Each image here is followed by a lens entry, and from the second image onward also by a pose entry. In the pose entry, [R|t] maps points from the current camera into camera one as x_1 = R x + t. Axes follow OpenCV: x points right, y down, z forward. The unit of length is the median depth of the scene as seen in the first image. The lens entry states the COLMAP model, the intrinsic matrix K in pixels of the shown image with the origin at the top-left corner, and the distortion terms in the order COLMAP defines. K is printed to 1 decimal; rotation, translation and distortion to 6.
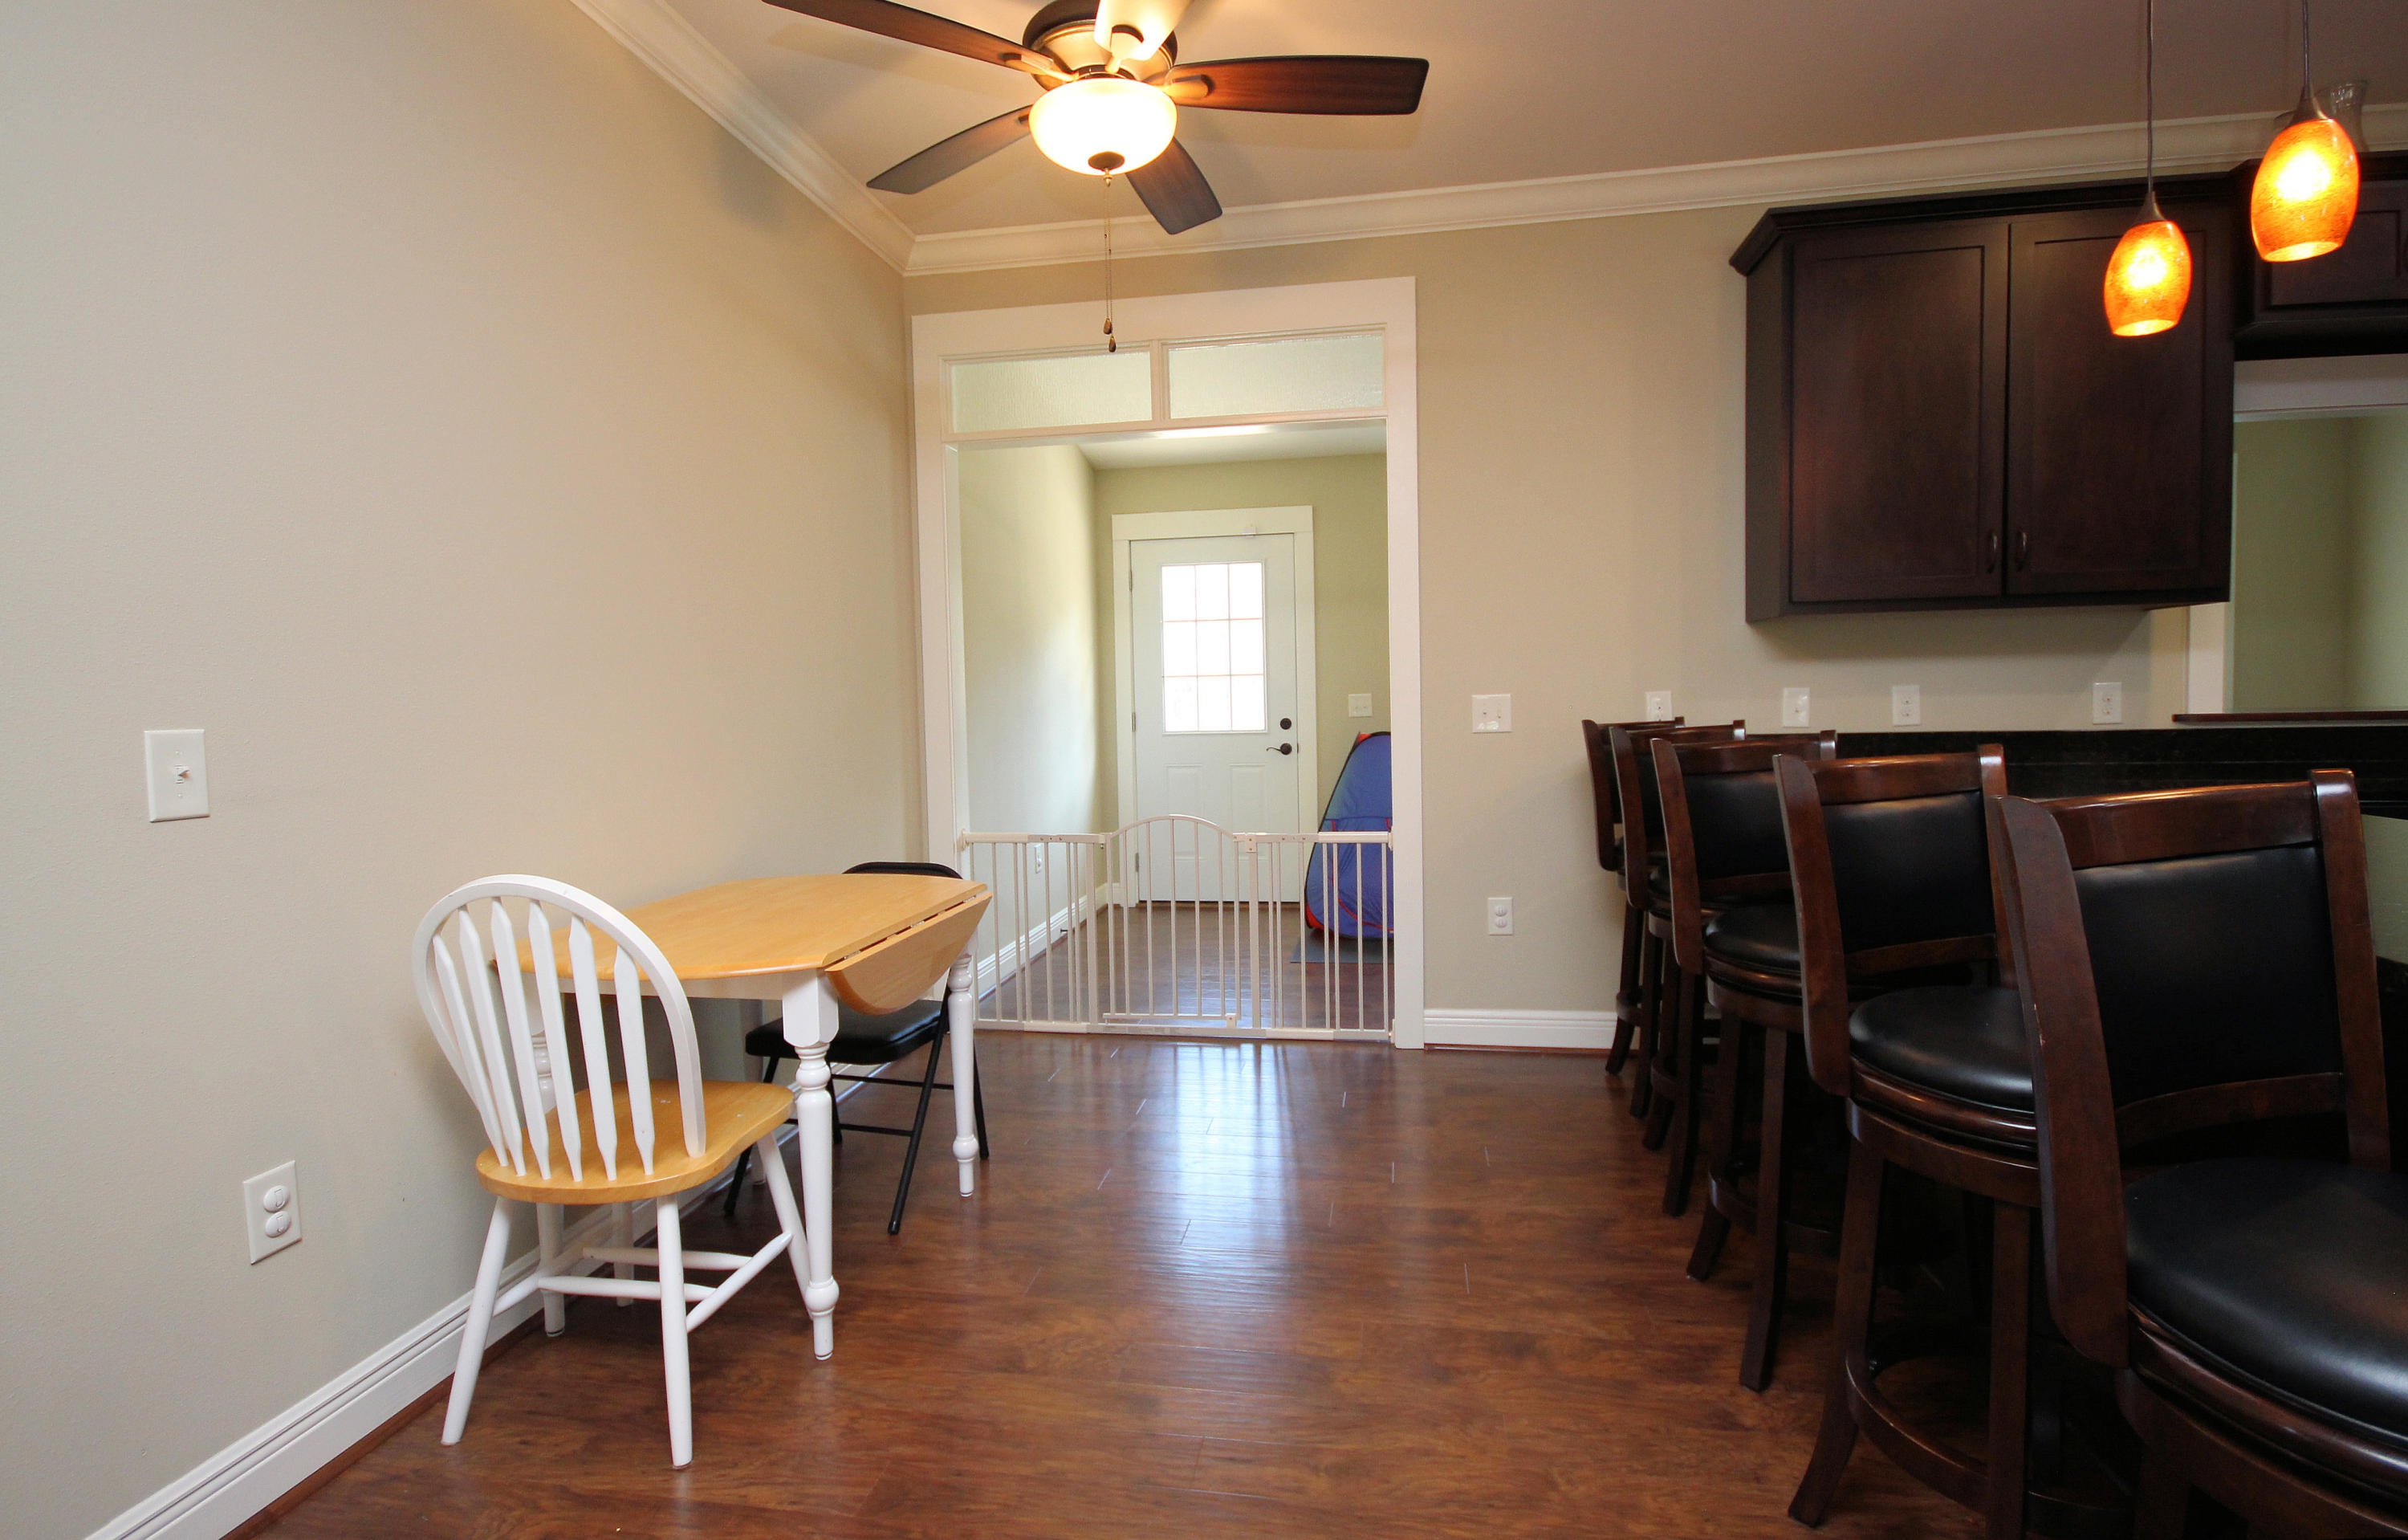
lens RADIAL K [[1141.2, 0, 1200.9], [0, 1141.2, 747.8], [0, 0, 1]] dist [-0.003033, 0.001615]
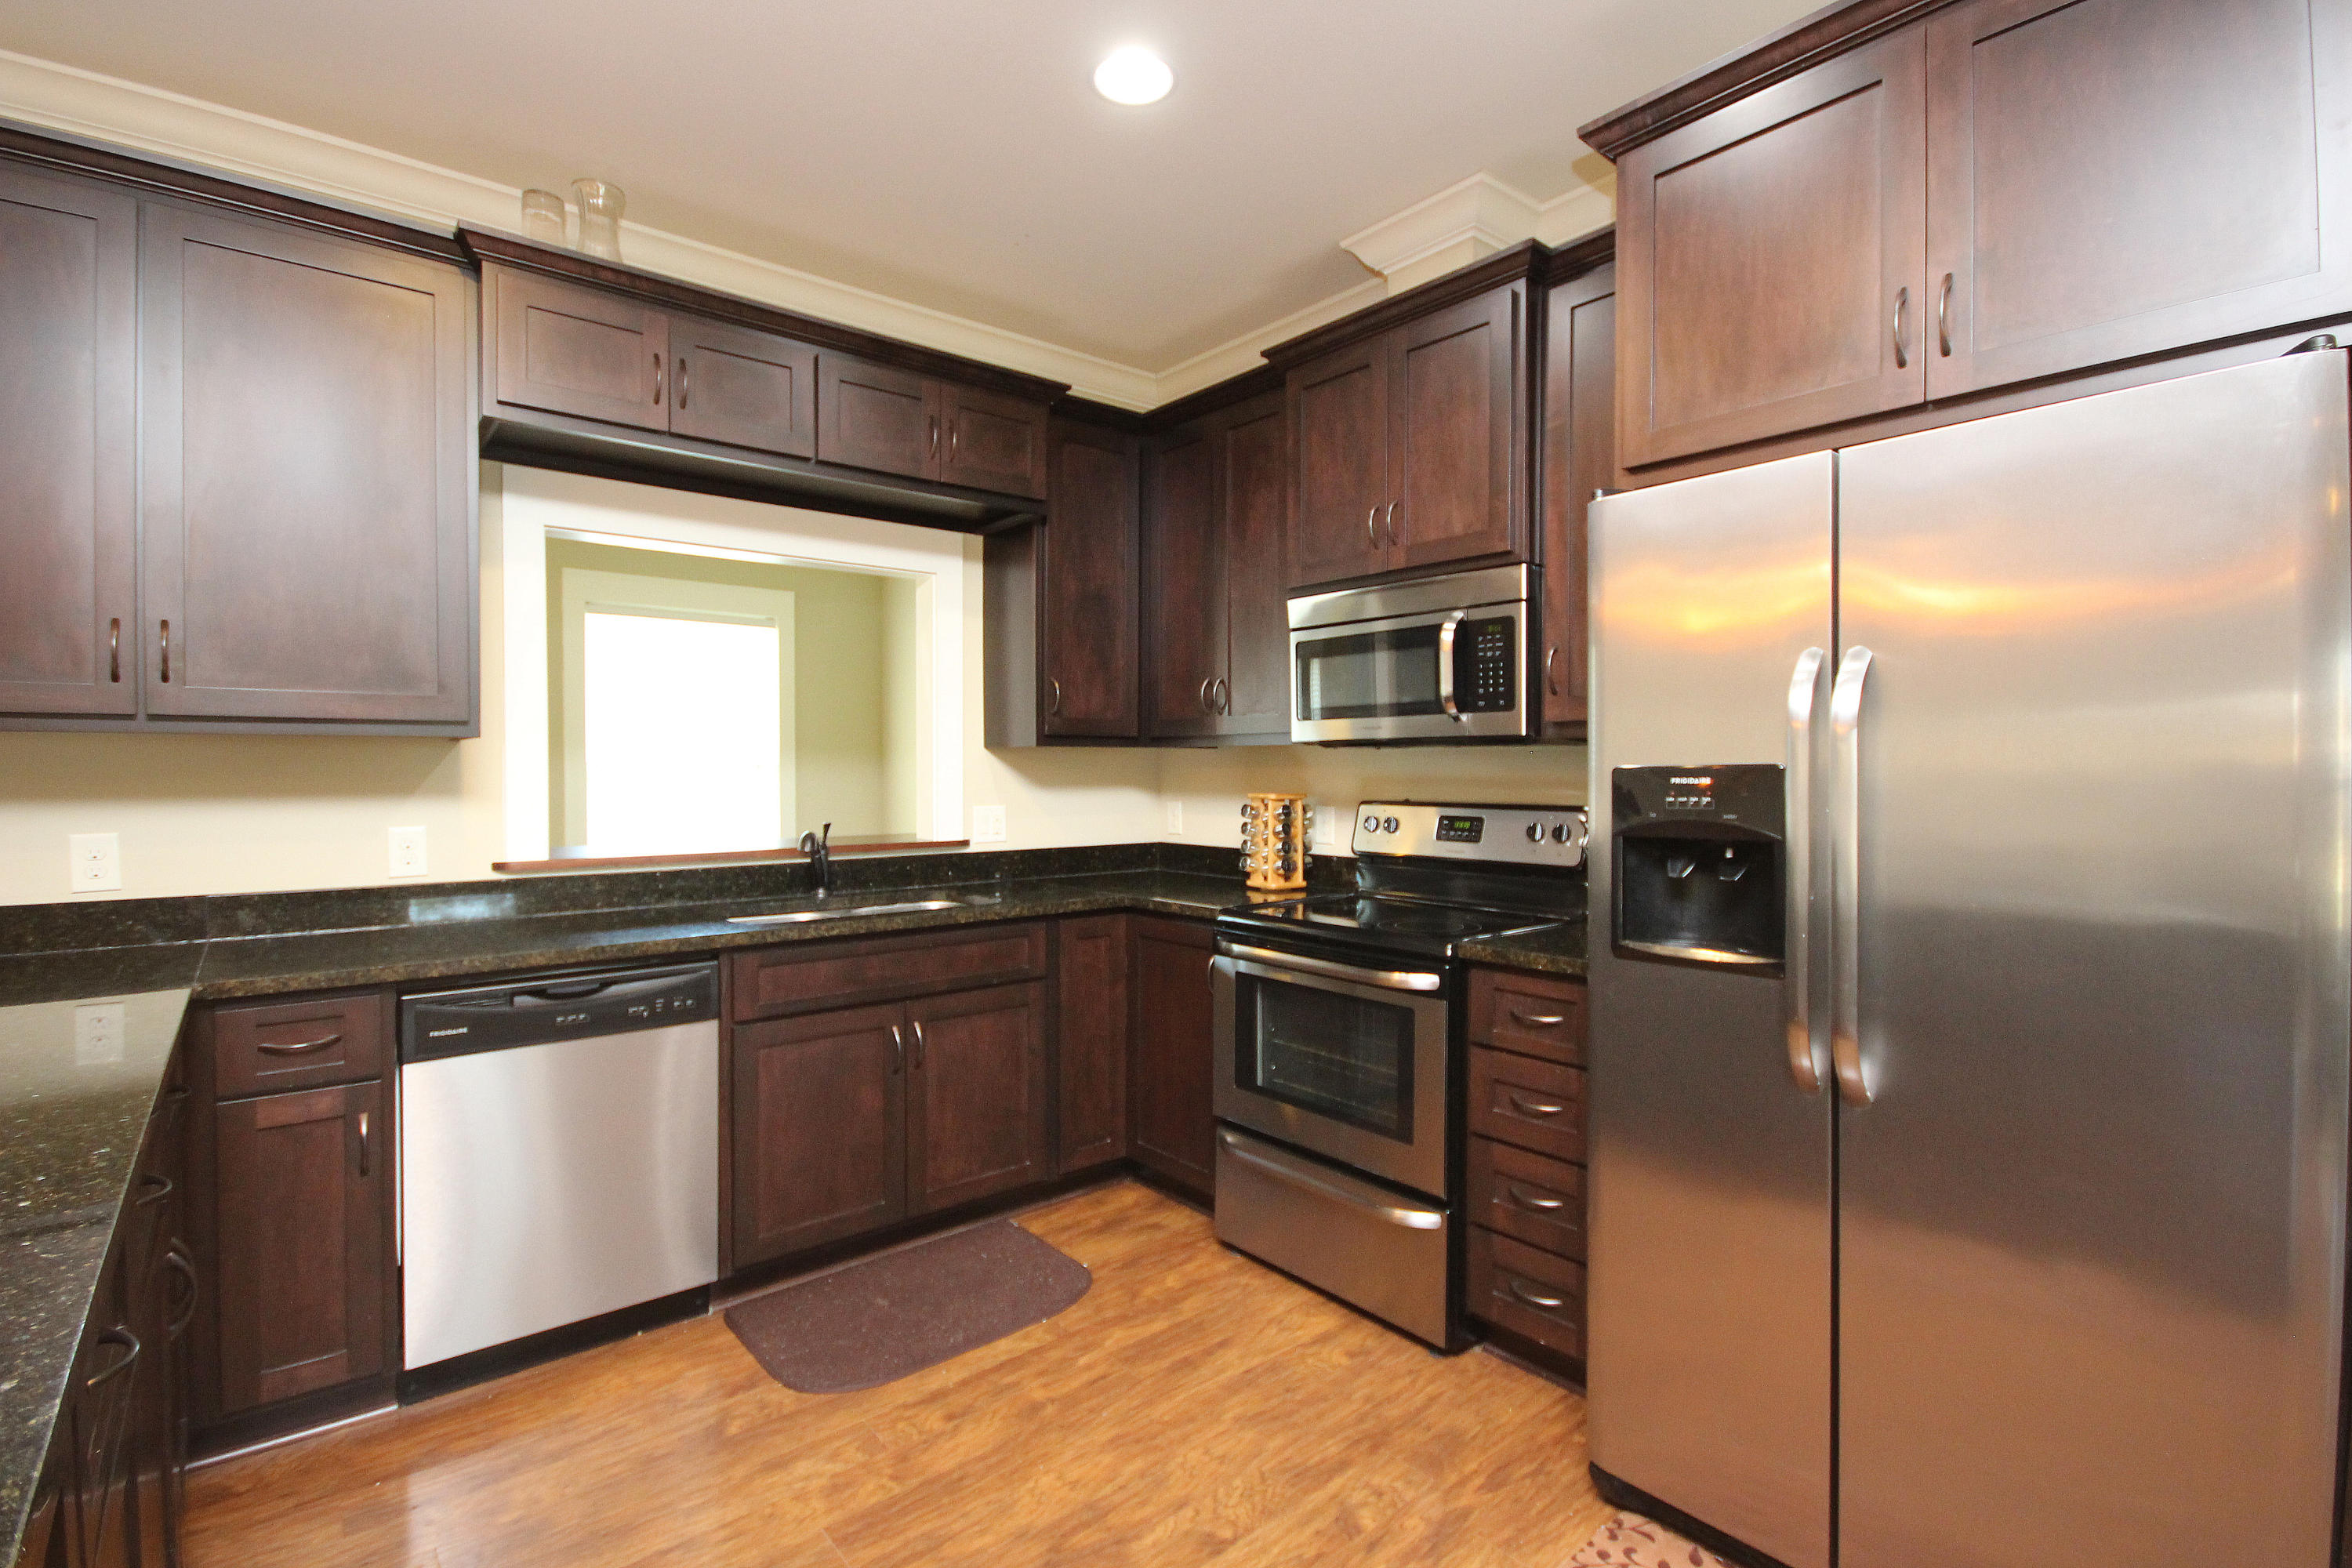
lens RADIAL K [[1092.4, 0, 1188.1], [0, 1092.4, 775.5], [0, 0, 1]] dist [-0.000288, -0.003623]
pose [[0.648122, 0.014307, 0.761402, 0.564650], [0.024619, 0.998907, -0.039727, -0.050094], [-0.761139, 0.044493, 0.647061, 0.058466]]
